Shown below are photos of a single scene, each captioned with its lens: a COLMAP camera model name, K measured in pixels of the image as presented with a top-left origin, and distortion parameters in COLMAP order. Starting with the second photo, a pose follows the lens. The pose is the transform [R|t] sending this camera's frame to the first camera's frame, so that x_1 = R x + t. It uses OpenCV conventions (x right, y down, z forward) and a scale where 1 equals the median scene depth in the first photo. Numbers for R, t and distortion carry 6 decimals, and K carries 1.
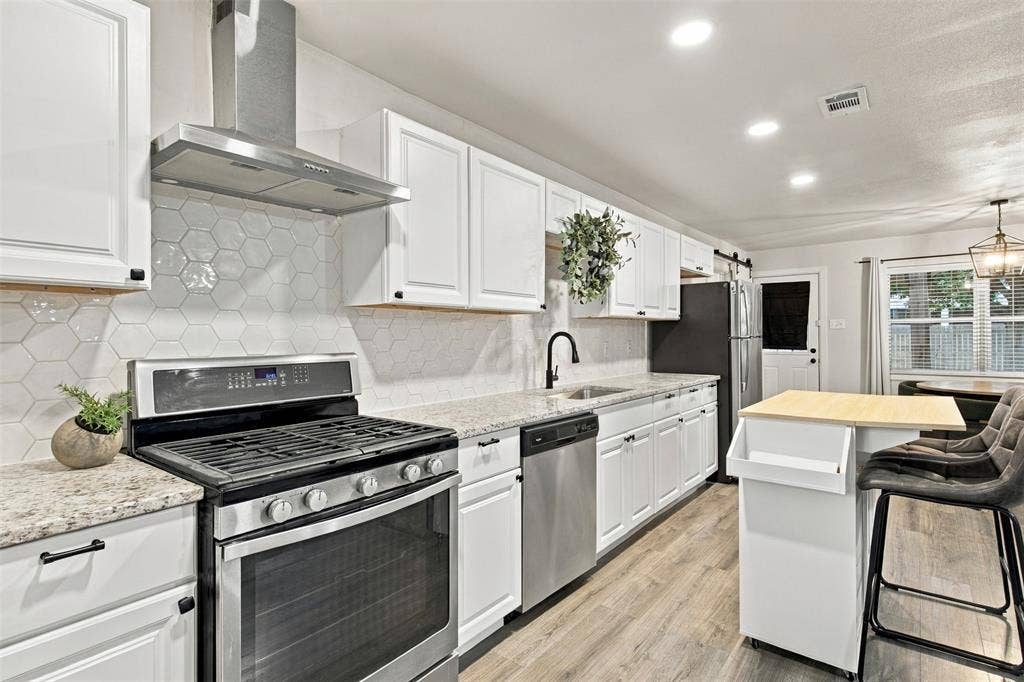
lens RADIAL K [[509.6, 0, 516.0], [0, 509.6, 336.8], [0, 0, 1]] dist [0.023473, -0.014120]
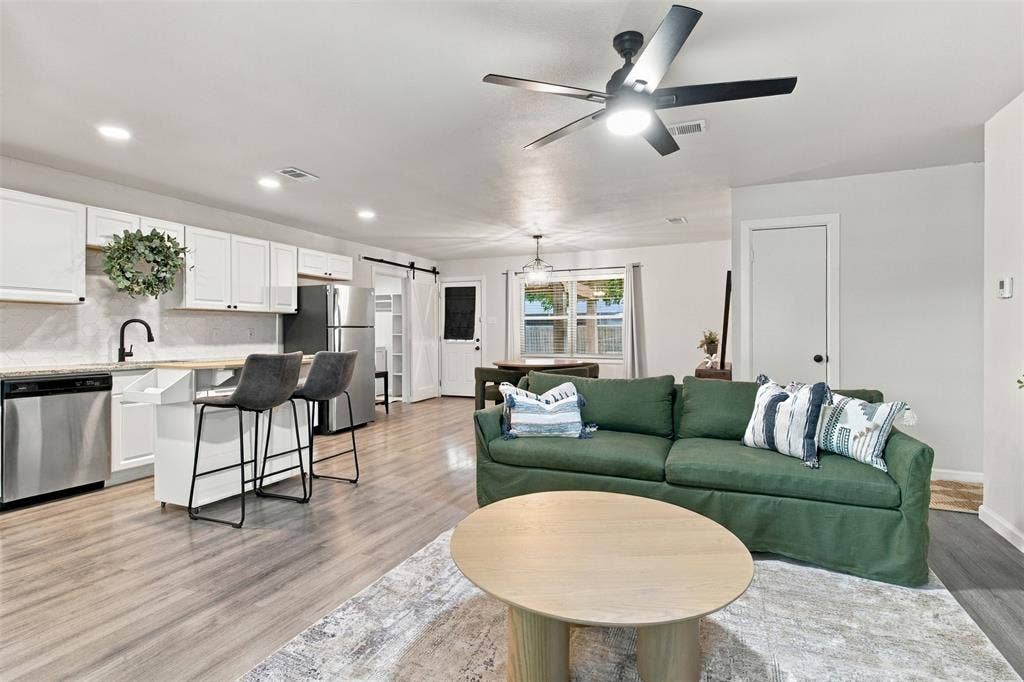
lens RADIAL K [[509.6, 0, 516.0], [0, 509.6, 336.8], [0, 0, 1]] dist [0.023473, -0.014120]
pose [[0.964978, 0.003146, 0.262310, 0.584980], [-0.004258, 0.999984, 0.003669, 0.022836], [-0.262295, -0.004657, 0.964977, -0.463859]]
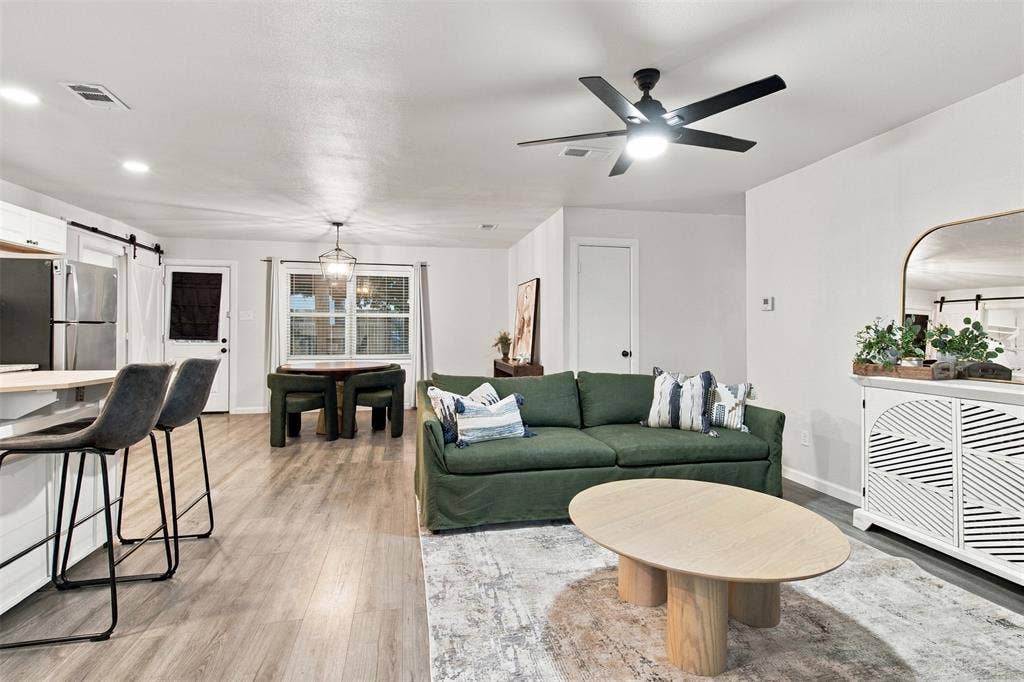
lens RADIAL K [[517.5, 0, 517.3], [0, 517.5, 326.1], [0, 0, 1]] dist [0.021537, -0.014961]
pose [[0.637551, 0.016211, 0.770238, 0.250537], [-0.005014, 0.999845, -0.016893, 0.022400], [-0.770392, 0.006908, 0.637533, -0.235342]]
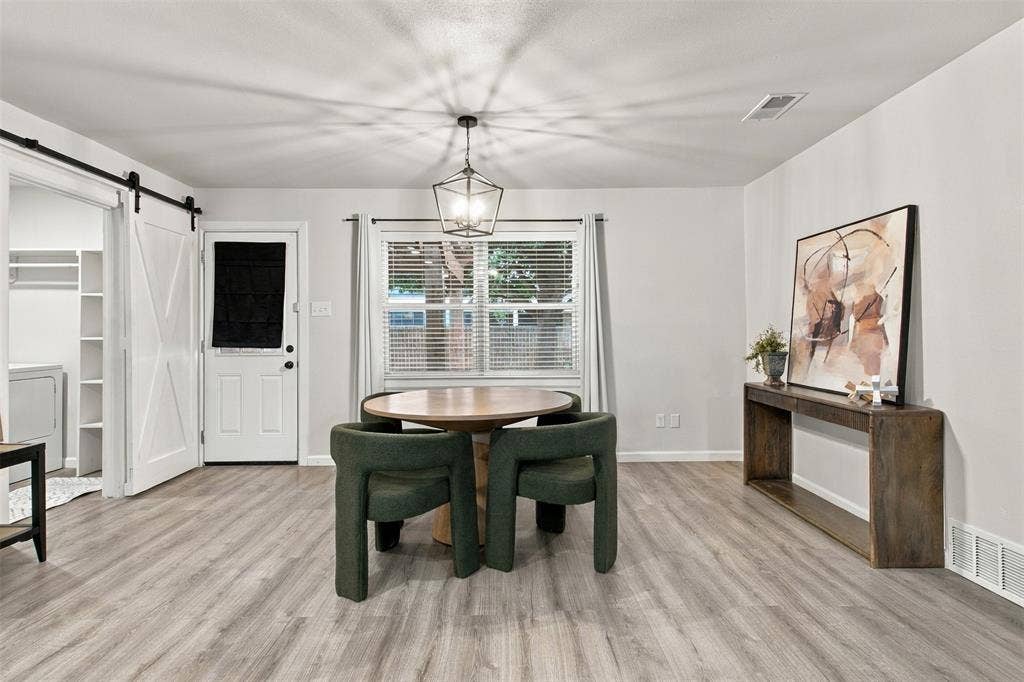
lens RADIAL K [[517.5, 0, 517.3], [0, 517.5, 326.1], [0, 0, 1]] dist [0.021537, -0.014961]
pose [[0.771958, 0.010343, 0.635590, 0.663846], [0.002248, 0.999817, -0.019000, 0.019826], [-0.635670, 0.016096, 0.771793, 0.522848]]
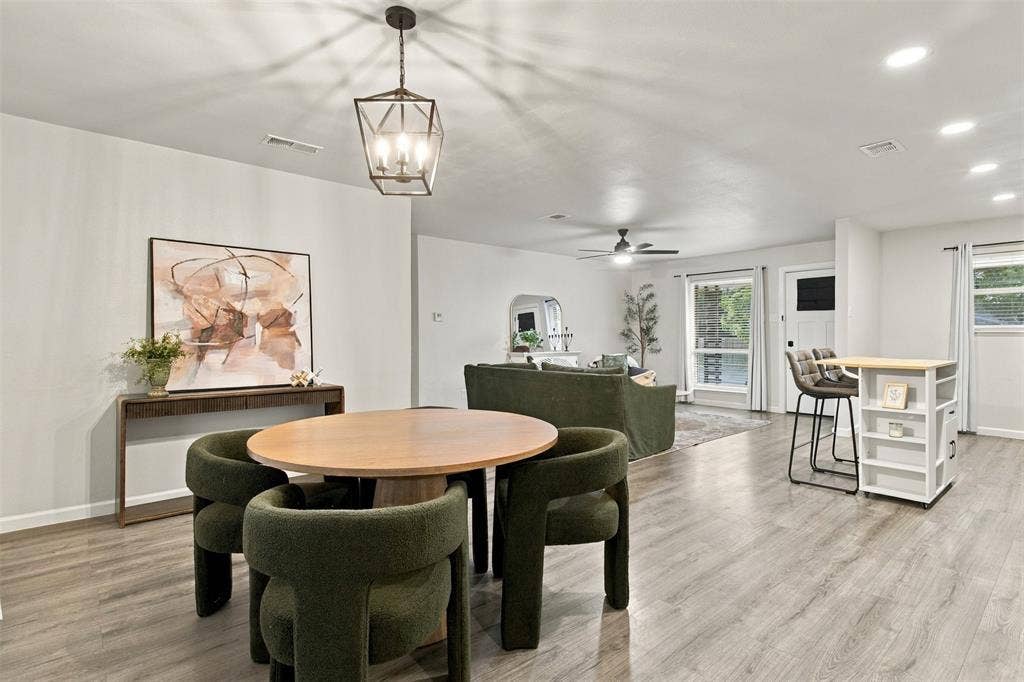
lens RADIAL K [[509.6, 0, 516.0], [0, 509.6, 336.8], [0, 0, 1]] dist [0.023473, -0.014120]
pose [[-0.984000, 0.008937, 0.177945, 0.900593], [0.009484, 0.999953, 0.002219, 0.017531], [-0.177916, 0.003871, -0.984038, 1.675363]]
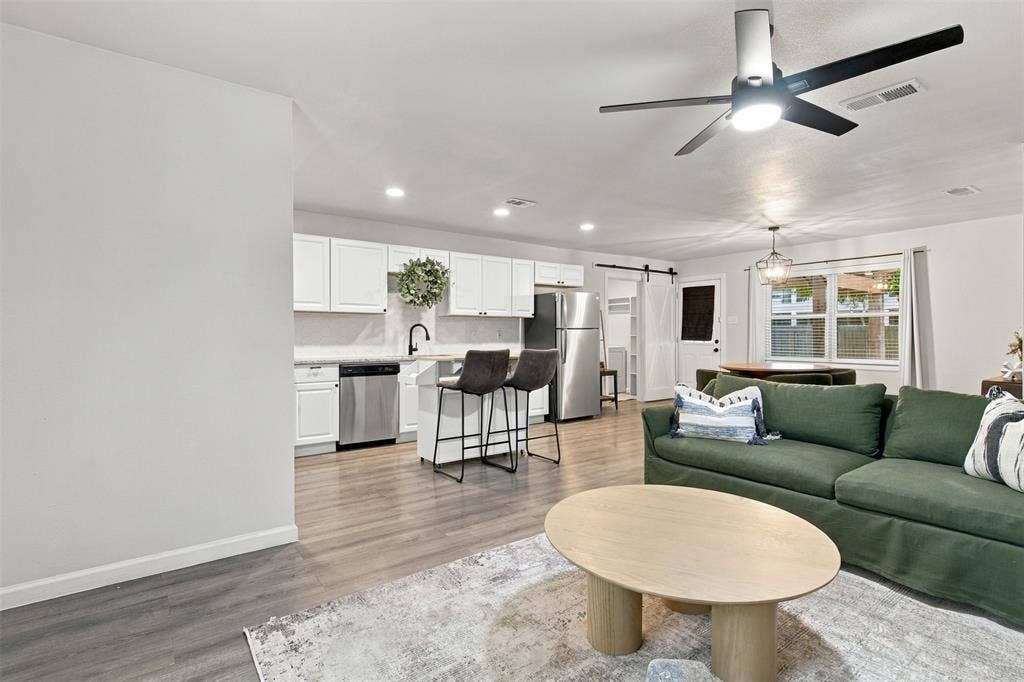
lens RADIAL K [[506.5, 0, 516.9], [0, 506.5, 341.0], [0, 0, 1]] dist [0.027041, -0.014340]
pose [[0.966464, 0.008762, -0.256652, 0.747958], [-0.005567, 0.999898, 0.013175, 0.021576], [0.256742, -0.011305, 0.966414, -0.547286]]
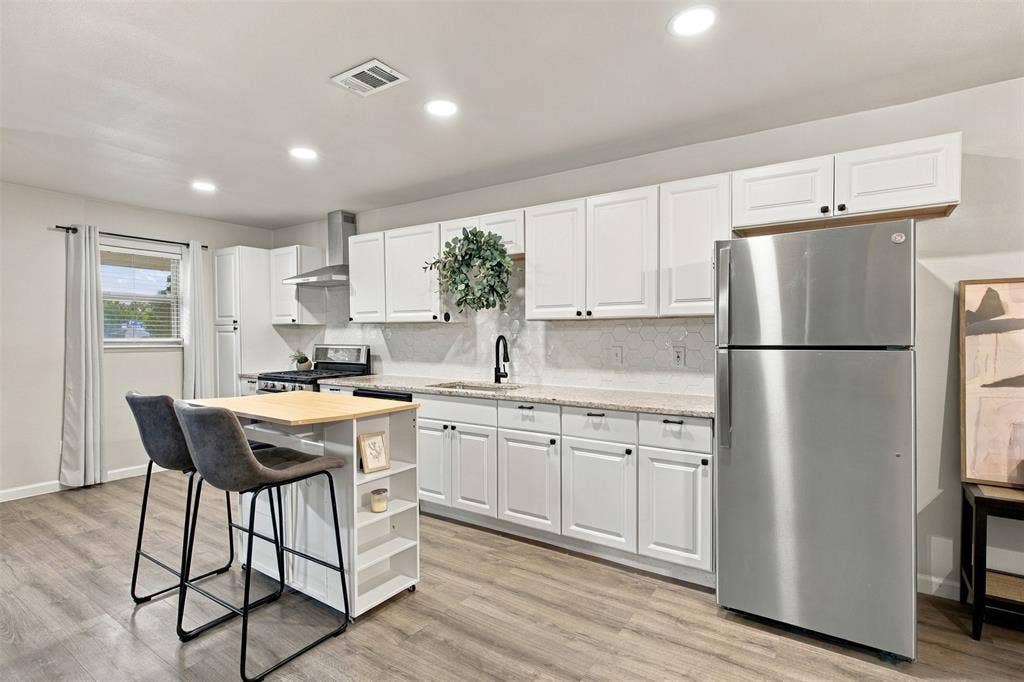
lens RADIAL K [[509.6, 0, 516.0], [0, 509.6, 336.8], [0, 0, 1]] dist [0.023473, -0.014120]
pose [[0.067068, 0.014157, -0.997648, 1.035351], [0.002017, 0.999895, 0.014324, -0.018346], [0.997746, -0.002973, 0.067033, 0.797253]]
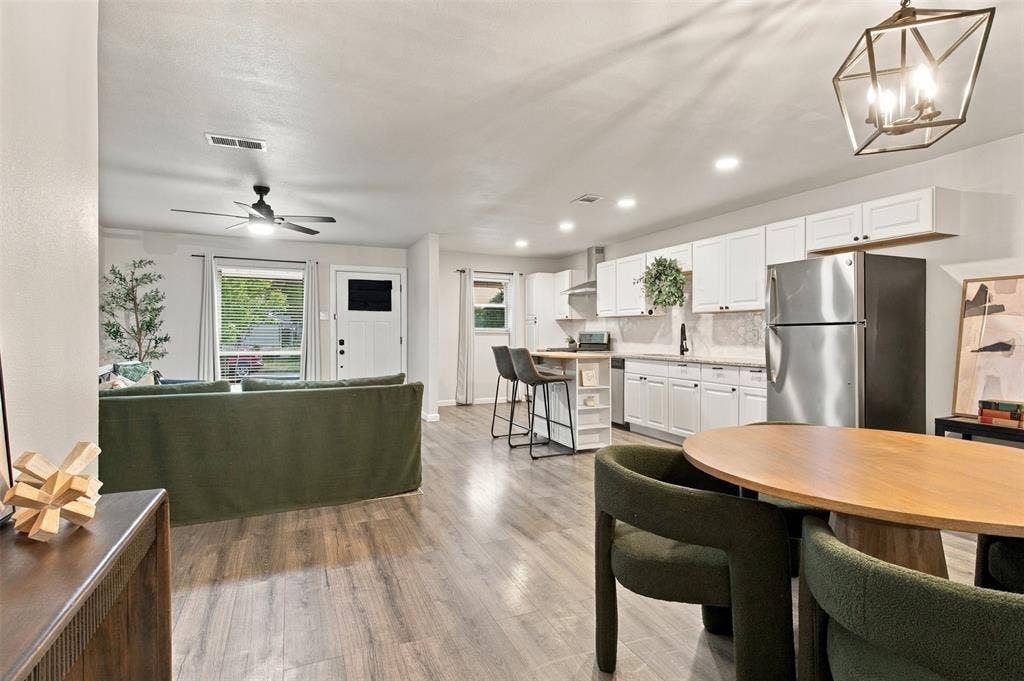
lens RADIAL K [[509.6, 0, 516.0], [0, 509.6, 336.3], [0, 0, 1]] dist [0.023473, -0.014120]
pose [[-0.469984, 0.009632, -0.882623, 1.608126], [-0.000186, 0.999939, 0.011012, 0.013100], [0.882675, 0.005340, -0.469953, 1.101518]]
